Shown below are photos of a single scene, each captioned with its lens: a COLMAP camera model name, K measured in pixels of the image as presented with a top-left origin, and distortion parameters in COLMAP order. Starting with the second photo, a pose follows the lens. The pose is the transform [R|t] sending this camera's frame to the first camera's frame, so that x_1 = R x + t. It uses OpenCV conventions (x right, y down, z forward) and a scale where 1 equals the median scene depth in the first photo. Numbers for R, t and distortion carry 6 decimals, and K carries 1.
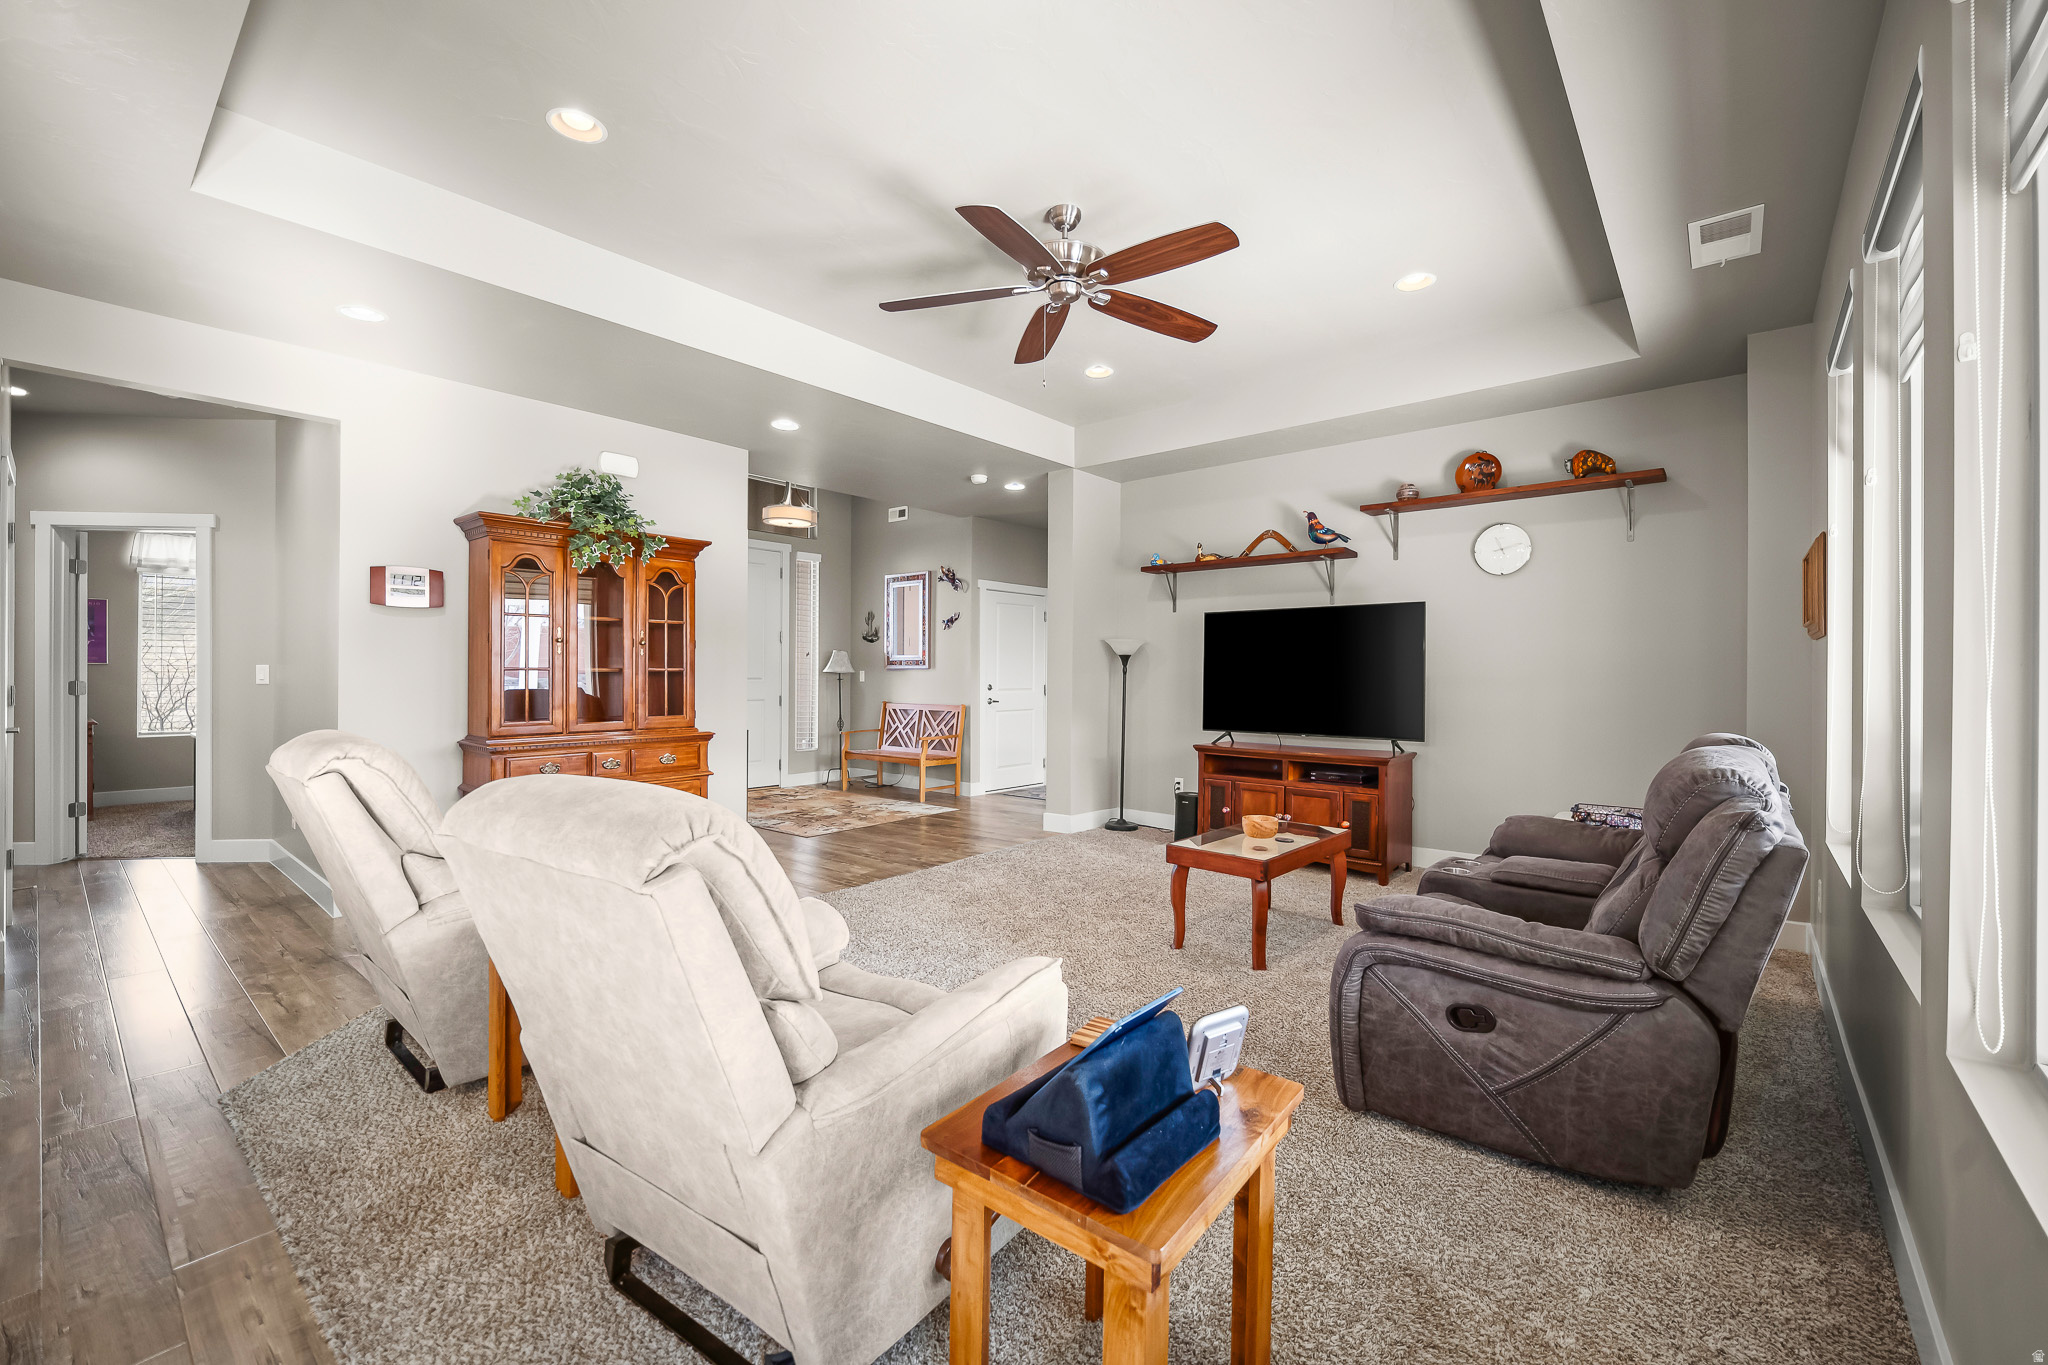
lens RADIAL K [[841.4, 0, 1028.2], [0, 841.4, 679.7], [0, 0, 1]] dist [-0.003569, -0.000092]
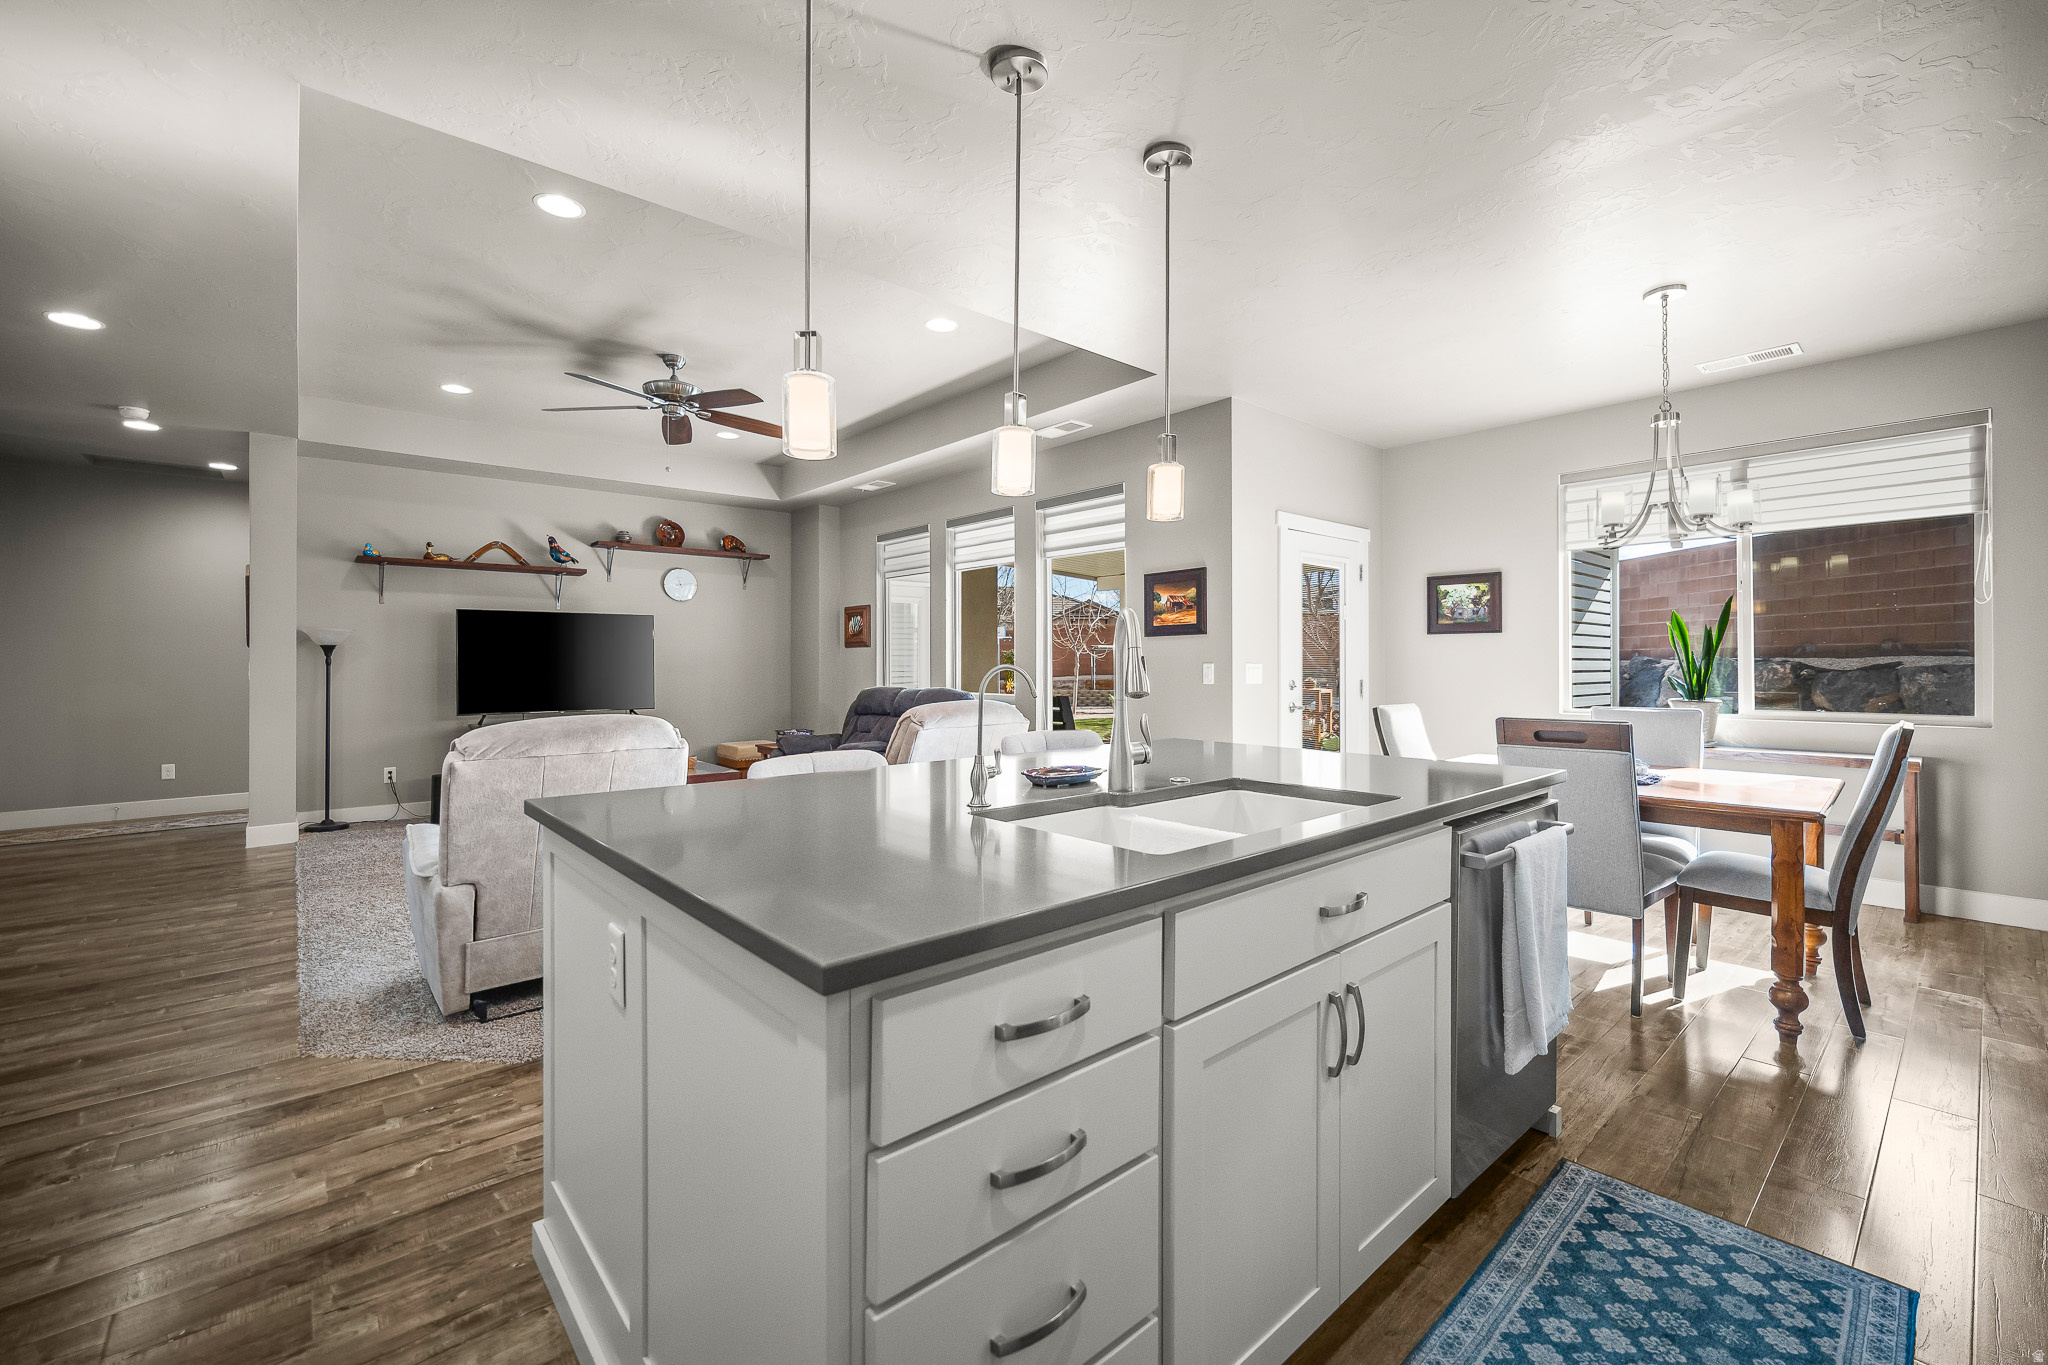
lens RADIAL K [[841.4, 0, 1030.3], [0, 841.4, 669.2], [0, 0, 1]] dist [-0.003569, -0.000092]
pose [[0.157246, -0.012344, 0.987482, -0.790467], [0.013201, 0.999859, 0.010397, -0.002542], [-0.987471, 0.011400, 0.157387, 0.084601]]
